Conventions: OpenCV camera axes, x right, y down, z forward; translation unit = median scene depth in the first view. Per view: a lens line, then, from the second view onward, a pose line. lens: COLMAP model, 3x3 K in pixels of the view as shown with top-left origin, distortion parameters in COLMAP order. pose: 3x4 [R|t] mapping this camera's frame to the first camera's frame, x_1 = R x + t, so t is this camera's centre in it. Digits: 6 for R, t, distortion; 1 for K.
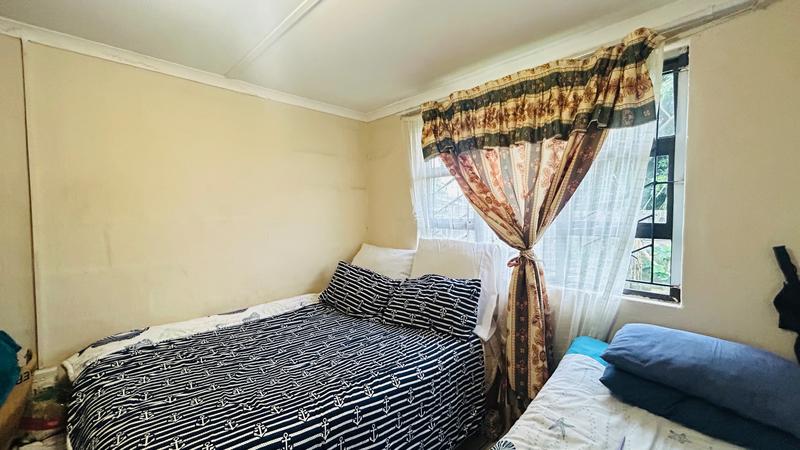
lens RADIAL K [[323.5, 0, 399.7], [0, 323.5, 224.6], [0, 0, 1]] dist [0.002789, 0.000342]
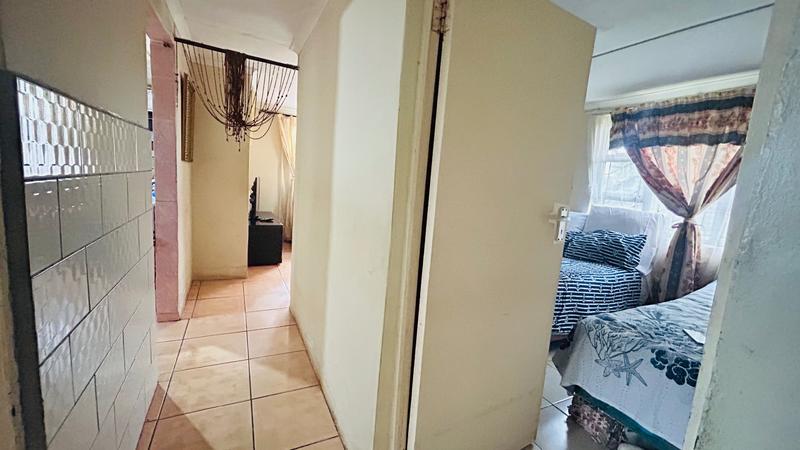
lens RADIAL K [[323.5, 0, 399.8], [0, 323.5, 225.6], [0, 0, 1]] dist [0.002789, 0.000342]
pose [[0.953422, 0.125171, -0.274442, -0.426334], [-0.098170, 0.989065, 0.110058, 0.071860], [0.285218, -0.077990, 0.955285, -0.737471]]
